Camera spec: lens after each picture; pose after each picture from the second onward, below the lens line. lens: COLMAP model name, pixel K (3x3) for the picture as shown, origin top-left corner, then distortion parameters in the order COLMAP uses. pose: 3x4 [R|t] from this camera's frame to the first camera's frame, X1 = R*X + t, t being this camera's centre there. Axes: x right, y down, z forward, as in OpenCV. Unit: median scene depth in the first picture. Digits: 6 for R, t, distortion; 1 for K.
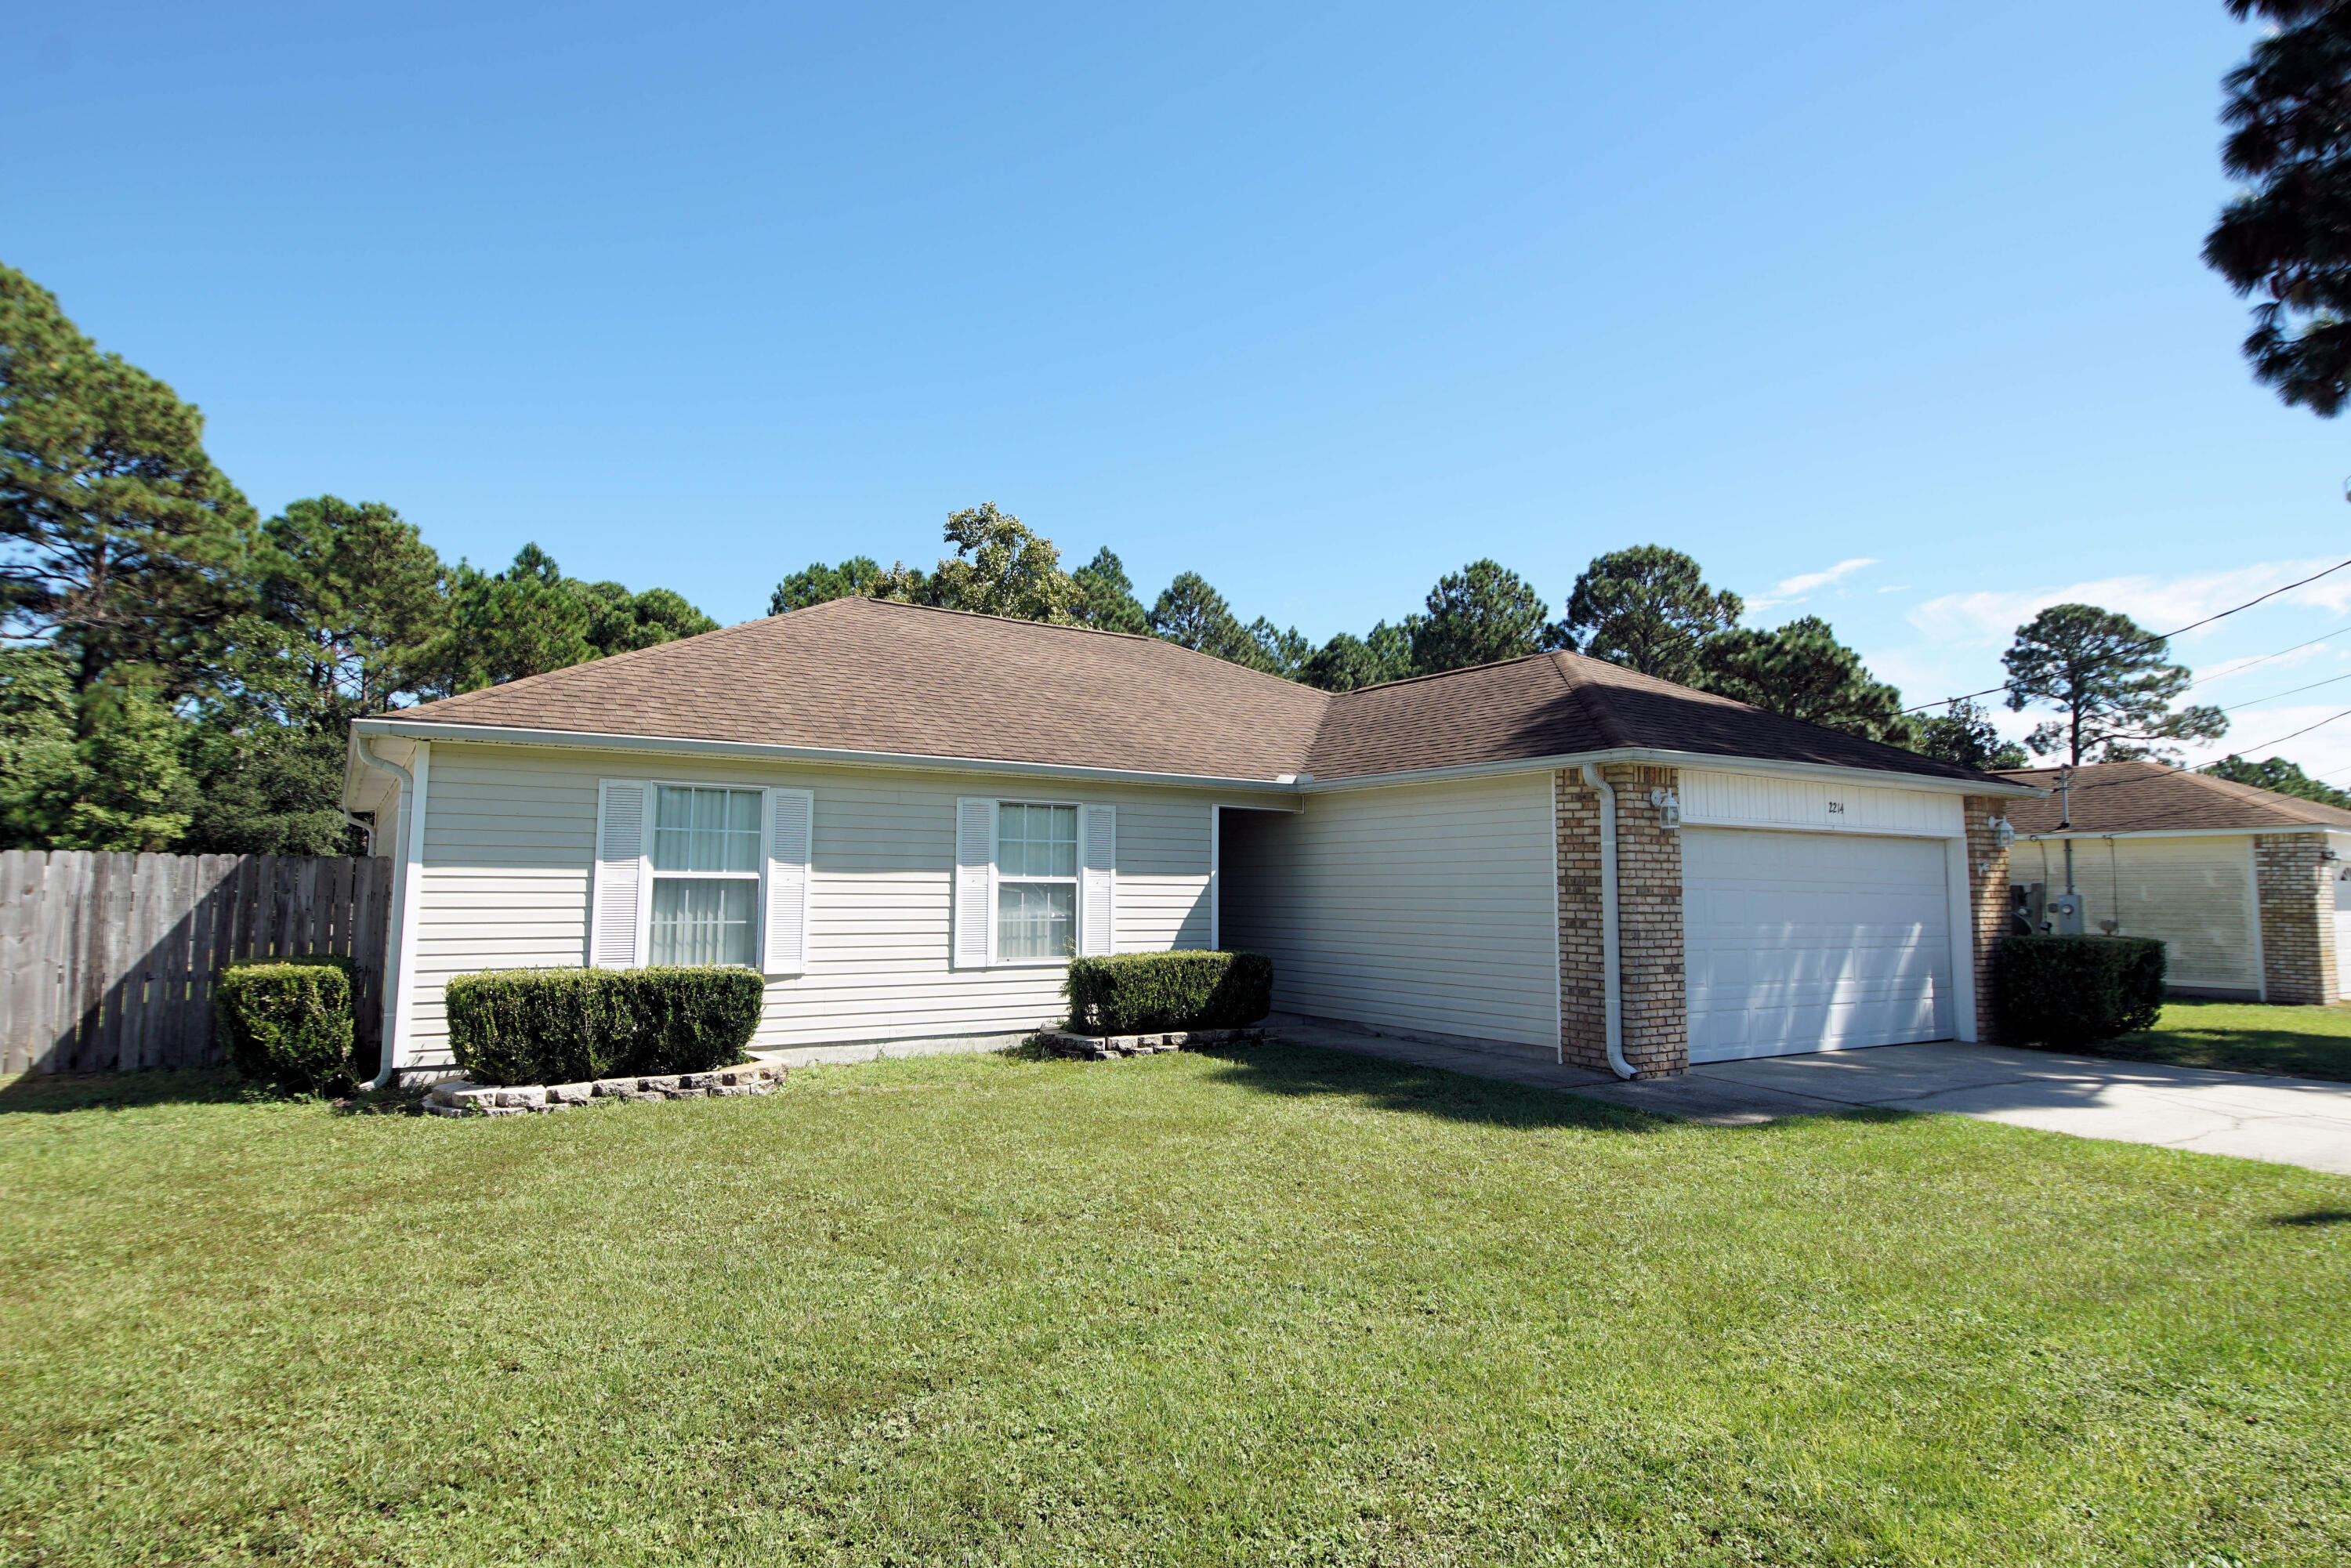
lens RADIAL K [[1261.2, 0, 1155.8], [0, 1261.2, 767.6], [0, 0, 1]] dist [0.038070, -0.036737]
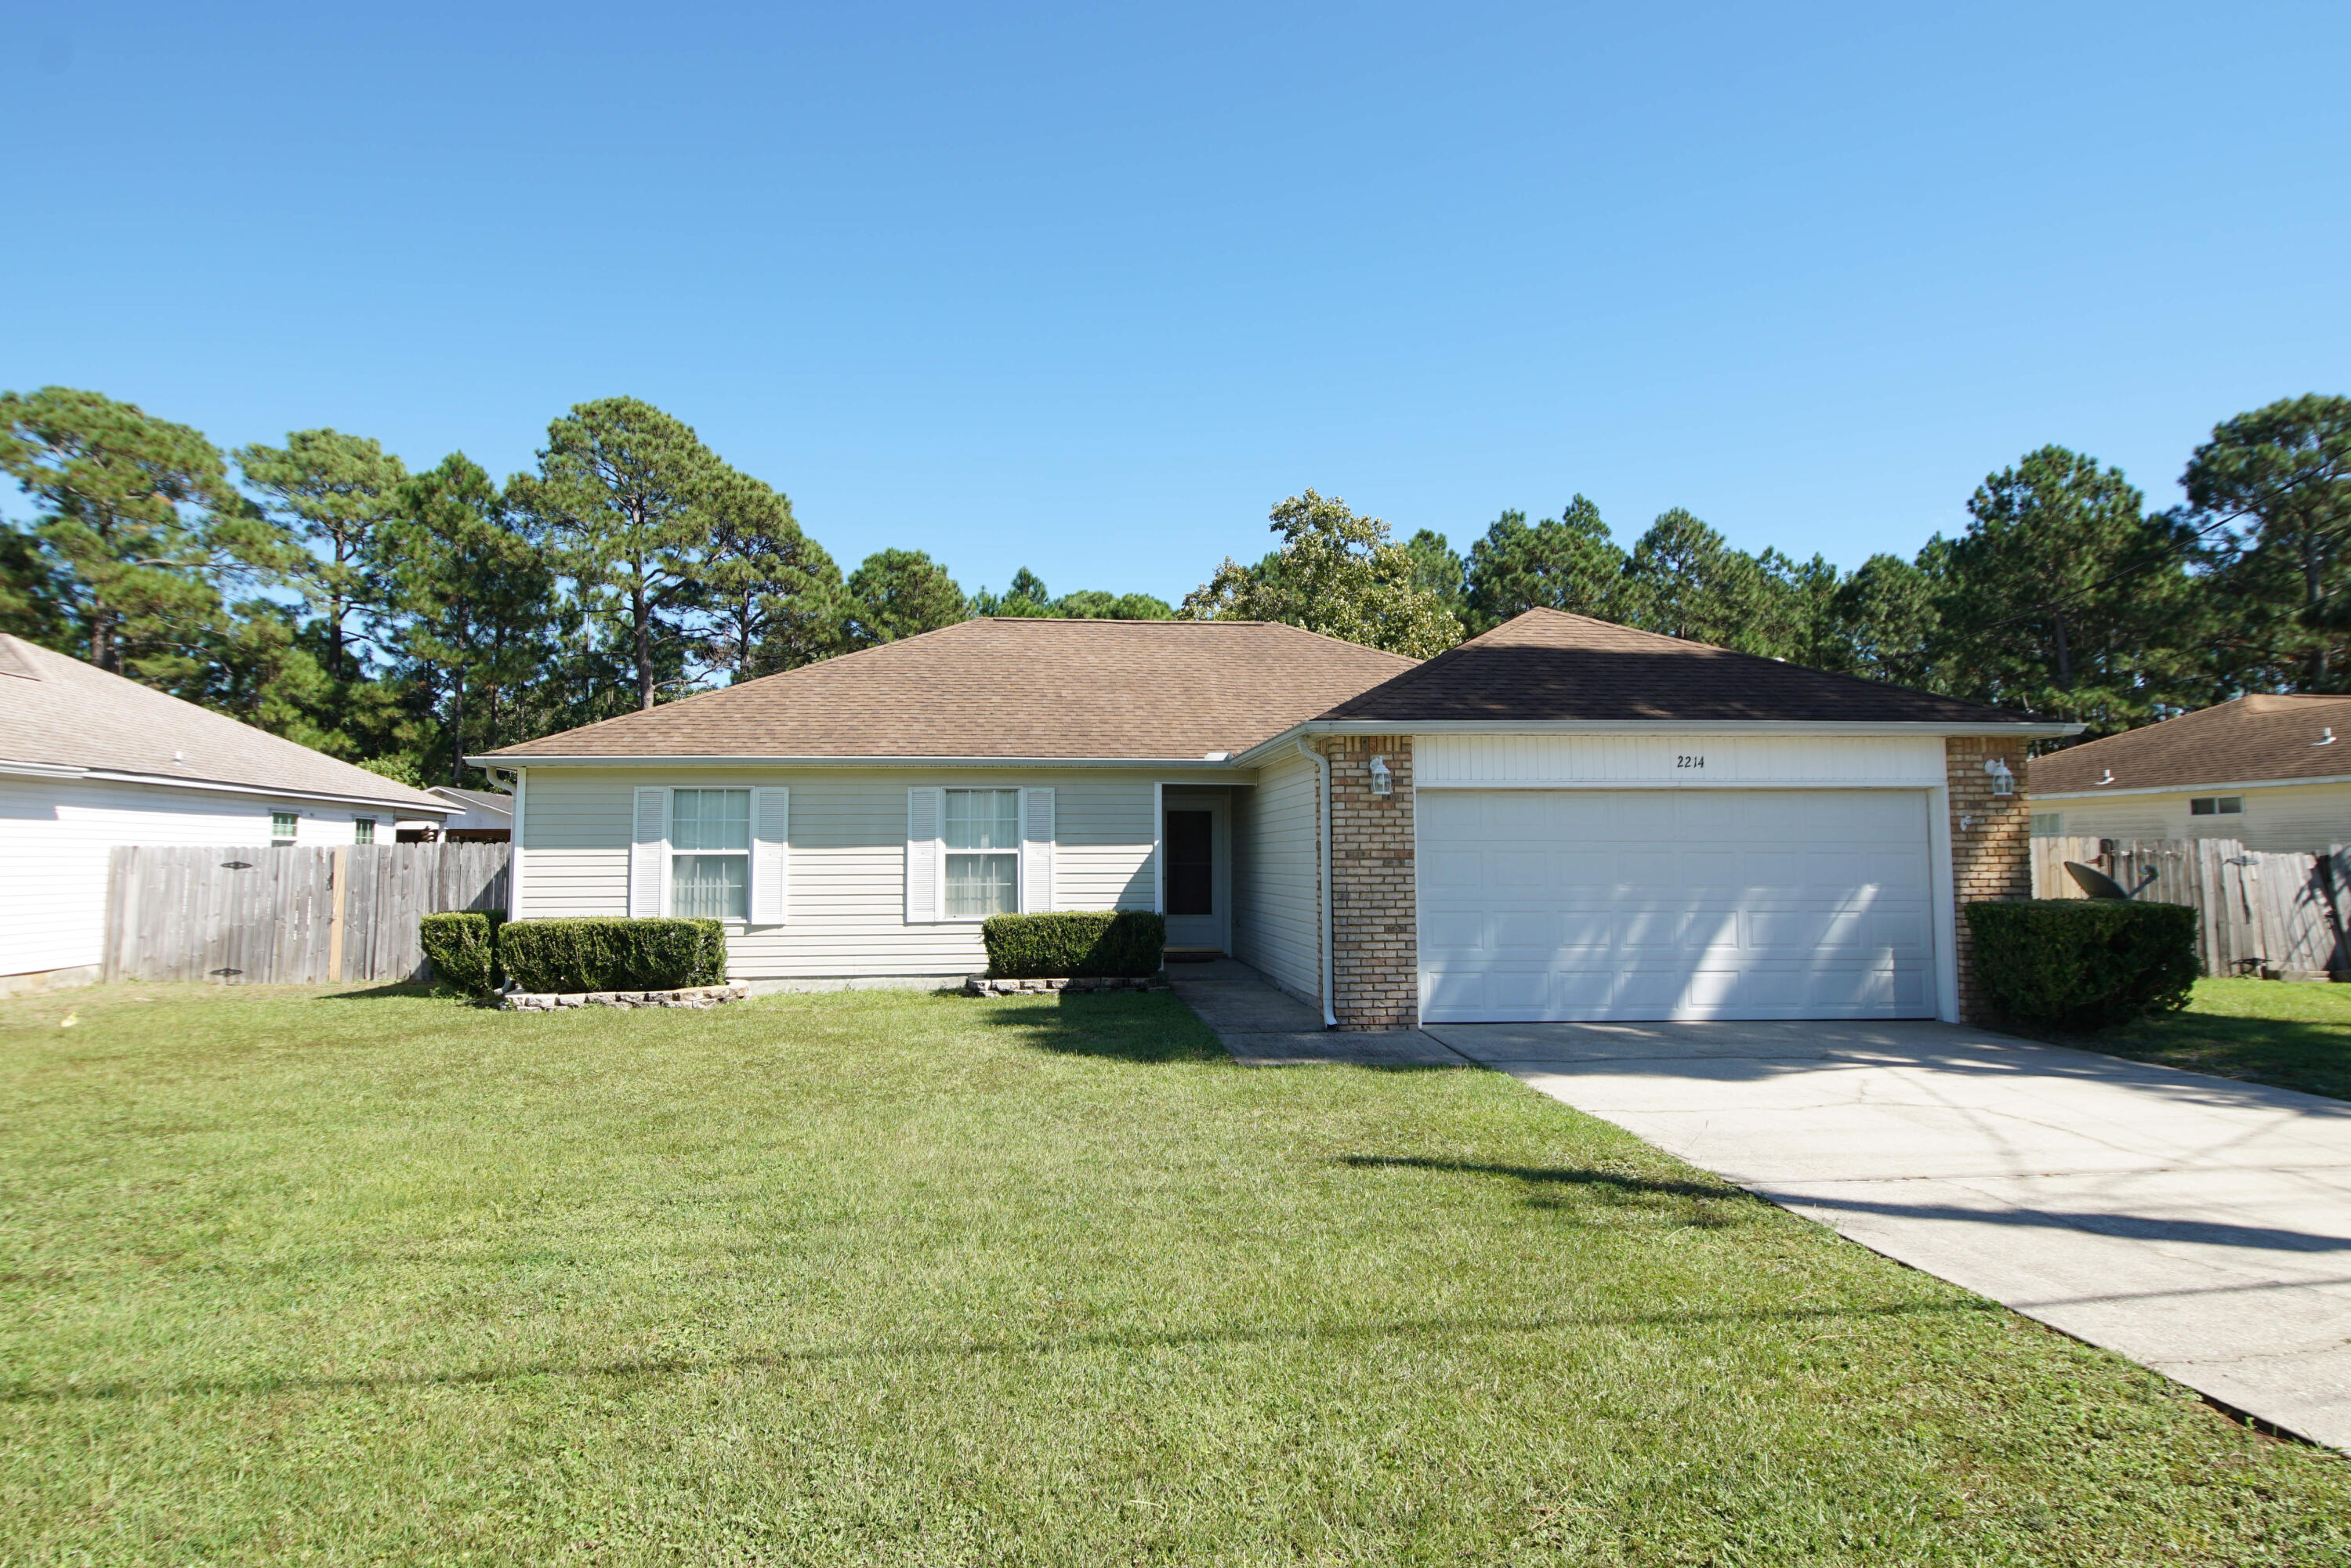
lens RADIAL K [[1261.2, 0, 1155.8], [0, 1261.2, 767.6], [0, 0, 1]] dist [0.038070, -0.036737]
pose [[0.891102, -0.043928, -0.451671, 0.594025], [0.055685, 0.998367, 0.012764, 0.001962], [0.450373, -0.036525, 0.892093, -0.008172]]
